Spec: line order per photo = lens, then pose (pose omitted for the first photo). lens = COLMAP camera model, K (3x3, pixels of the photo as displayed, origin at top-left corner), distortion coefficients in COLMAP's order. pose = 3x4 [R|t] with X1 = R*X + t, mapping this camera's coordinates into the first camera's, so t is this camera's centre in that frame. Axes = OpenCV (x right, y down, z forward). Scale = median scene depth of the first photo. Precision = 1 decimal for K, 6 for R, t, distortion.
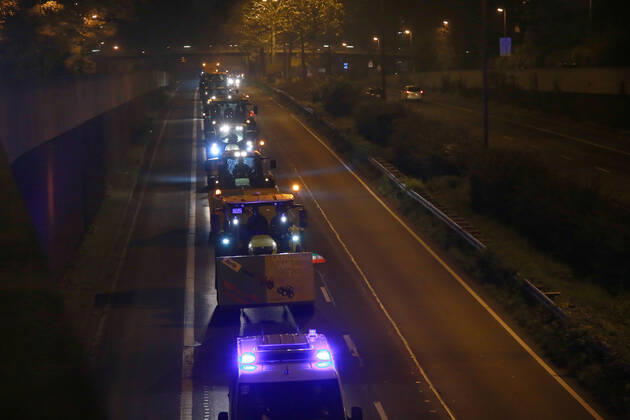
lens RADIAL K [[1718.3, 0, 270.8], [0, 1718.3, 171.1], [0, 0, 1]] dist [0.445199, 0.000000]
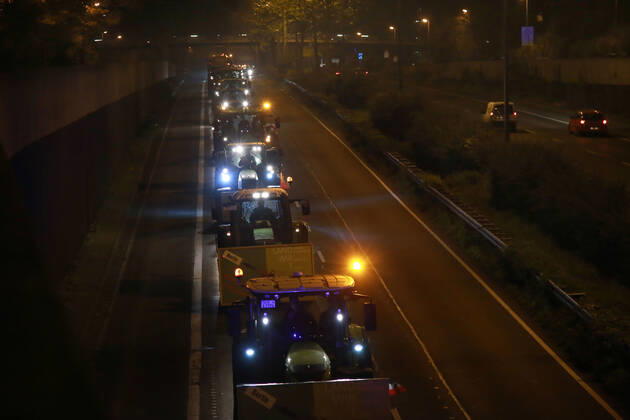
lens RADIAL K [[1592.1, 0, 278.2], [0, 1592.1, 148.6], [0, 0, 1]] dist [0.432621, 0.000000]
pose [[0.999995, -0.000037, 0.003278, -0.005032], [0.000035, 1.000000, 0.000527, -0.010285], [-0.003278, -0.000527, 0.999994, 0.114376]]
